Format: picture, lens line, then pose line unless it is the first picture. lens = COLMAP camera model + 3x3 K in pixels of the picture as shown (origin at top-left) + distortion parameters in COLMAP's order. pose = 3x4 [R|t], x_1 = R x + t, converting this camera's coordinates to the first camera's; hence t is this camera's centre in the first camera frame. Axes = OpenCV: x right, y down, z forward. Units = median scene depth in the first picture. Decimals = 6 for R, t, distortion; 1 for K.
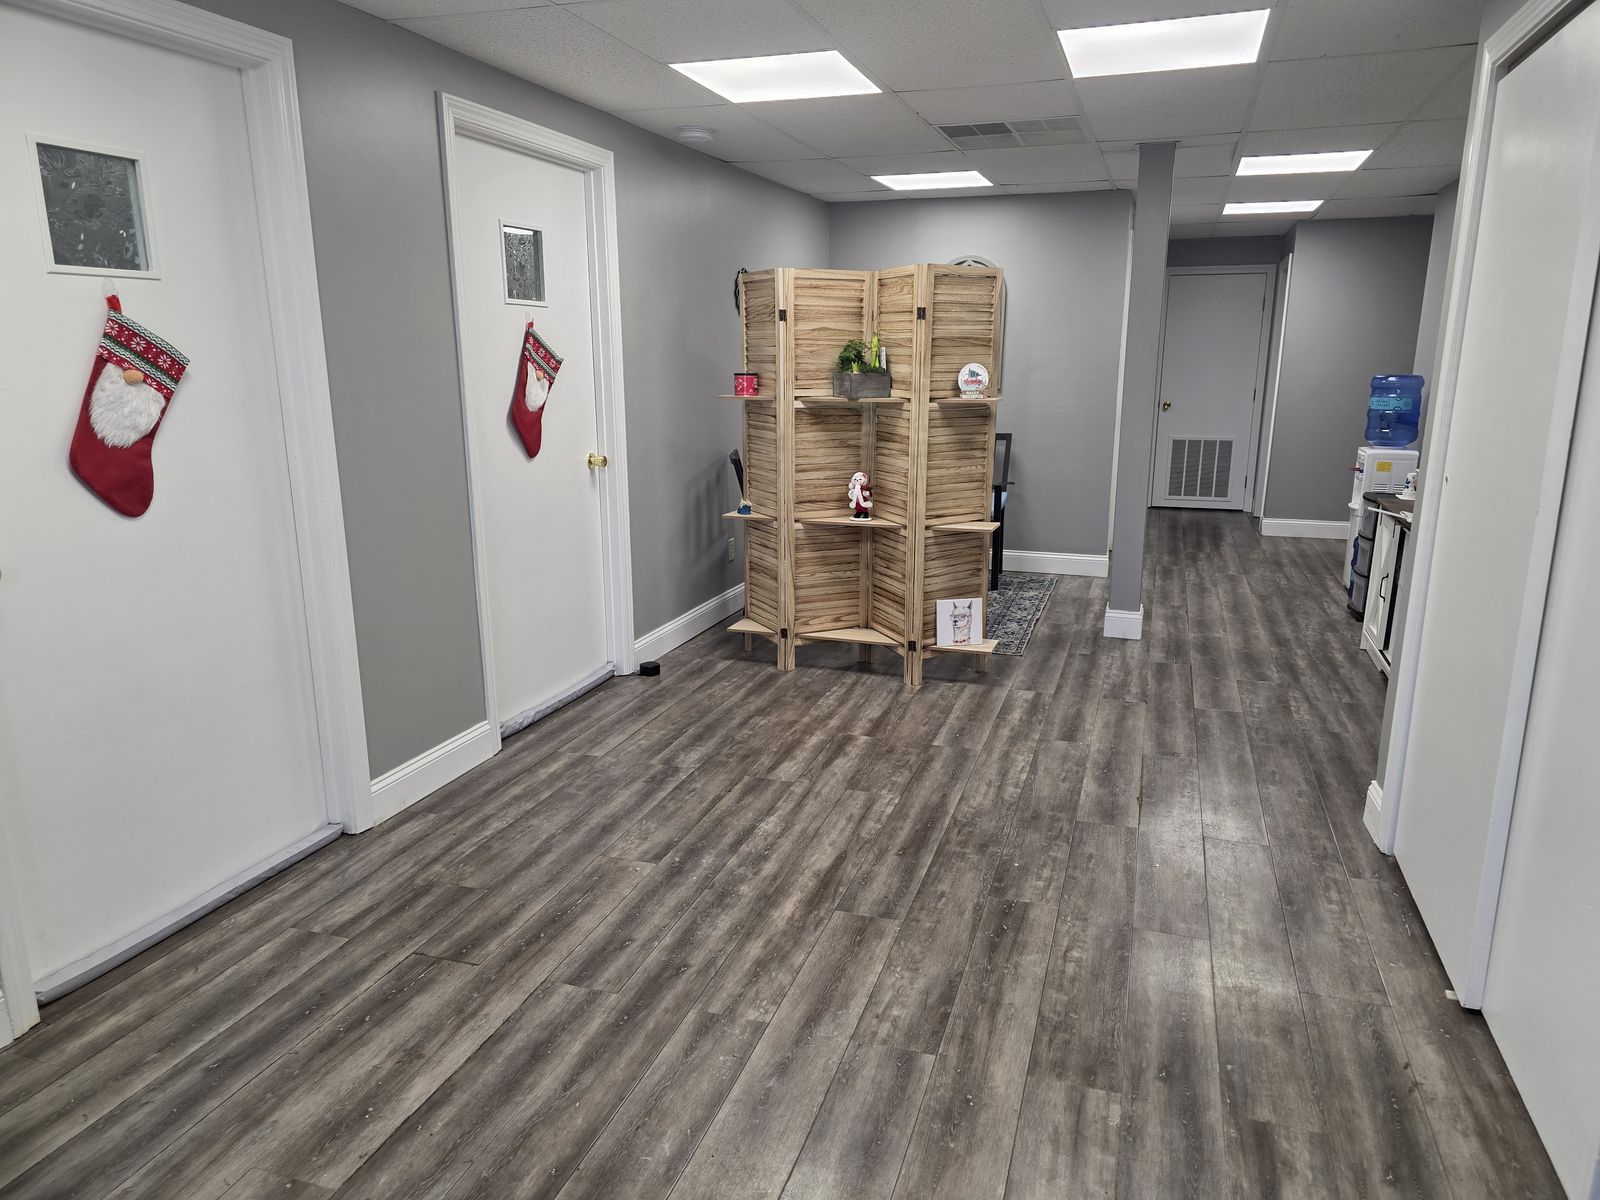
lens RADIAL K [[1085.9, 0, 815.0], [0, 1085.9, 590.4], [0, 0, 1]] dist [0.052498, -0.040382]
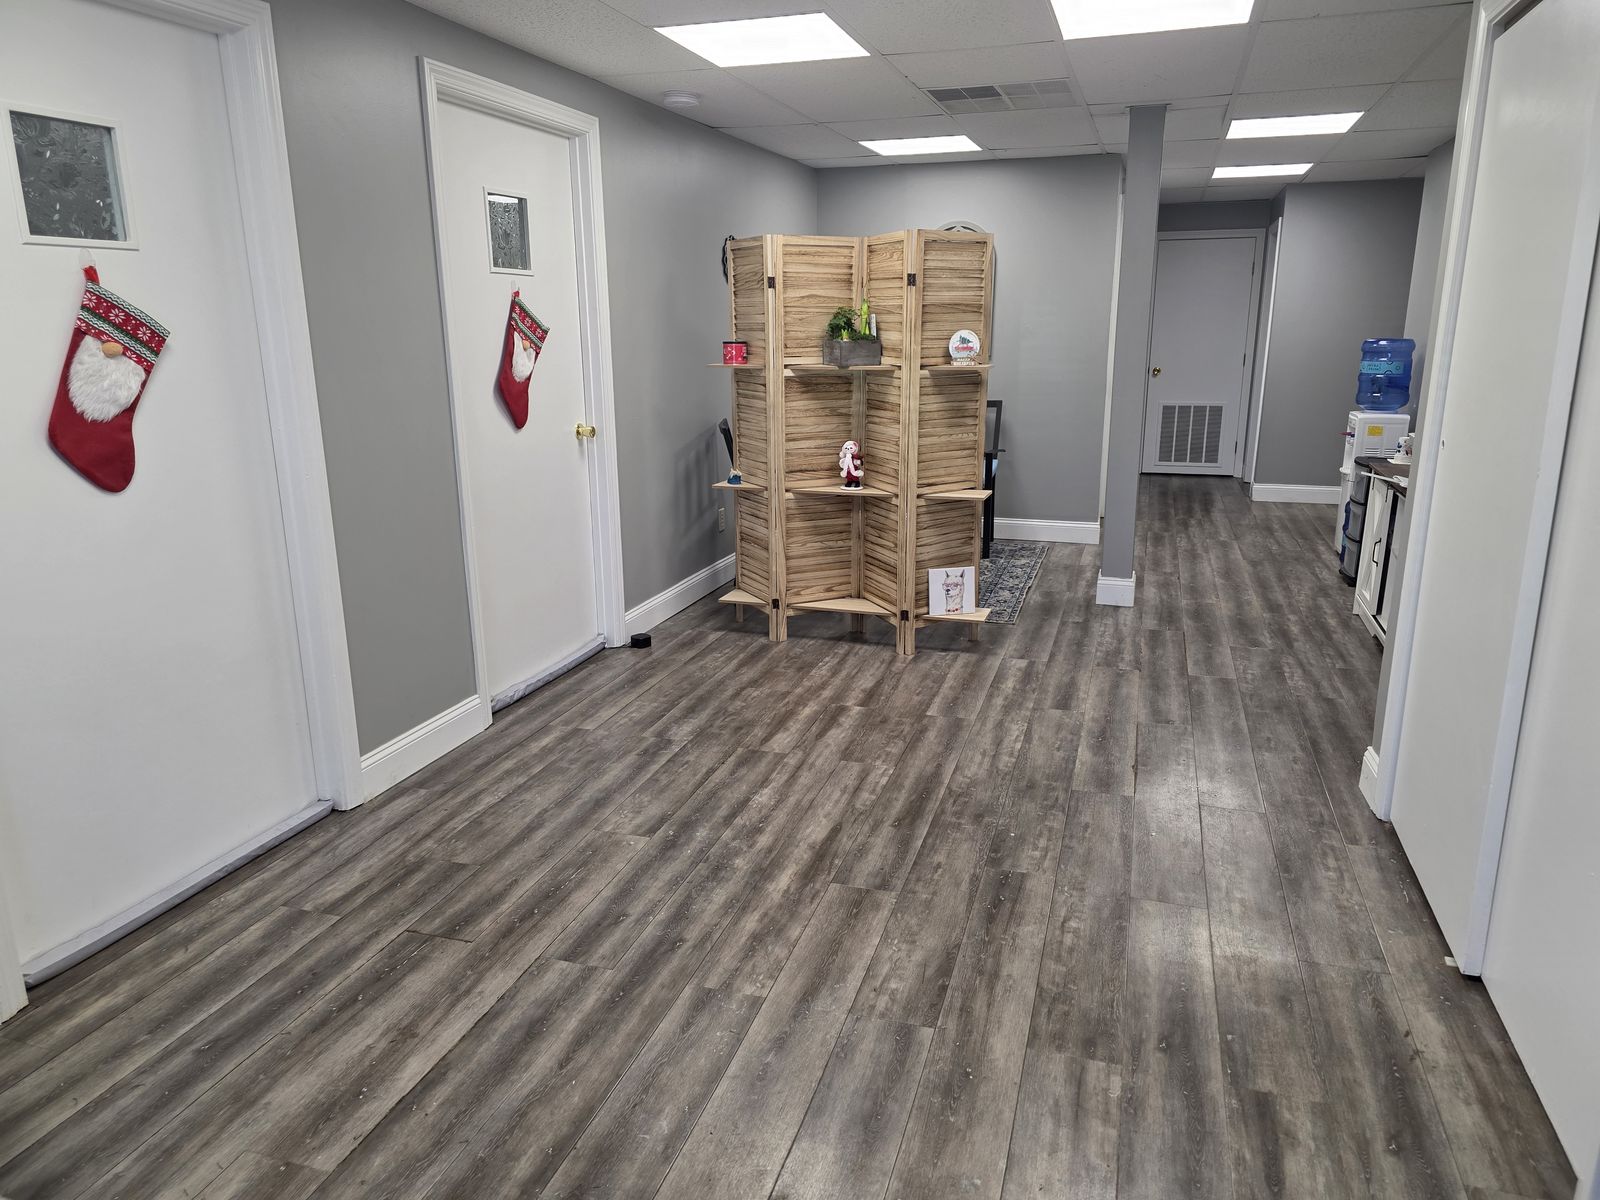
lens RADIAL K [[1085.9, 0, 811.2], [0, 1085.9, 572.7], [0, 0, 1]] dist [0.052498, -0.040382]
pose [[0.999942, -0.008717, 0.006254, -0.002695], [0.008640, 0.999888, 0.012241, -0.001223], [-0.006360, -0.012187, 0.999906, 0.008592]]
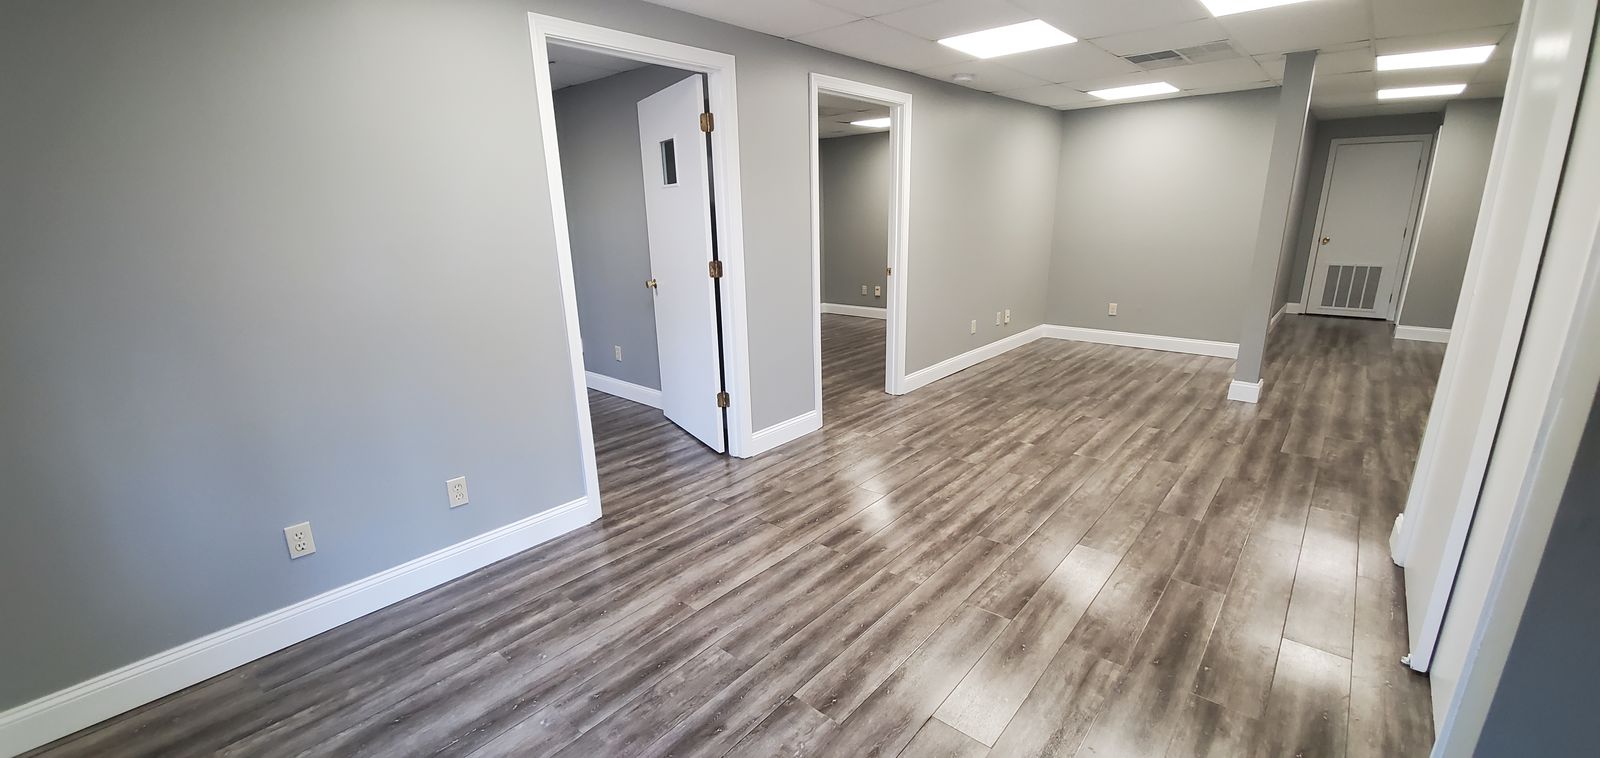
lens RADIAL K [[637.6, 0, 789.7], [0, 637.6, 385.8], [0, 0, 1]] dist [0.002941, -0.001234]
pose [[0.915645, 0.081969, -0.393542, 0.103269], [-0.061702, 0.996047, 0.063902, 0.009549], [0.397225, -0.034229, 0.917083, -0.030255]]
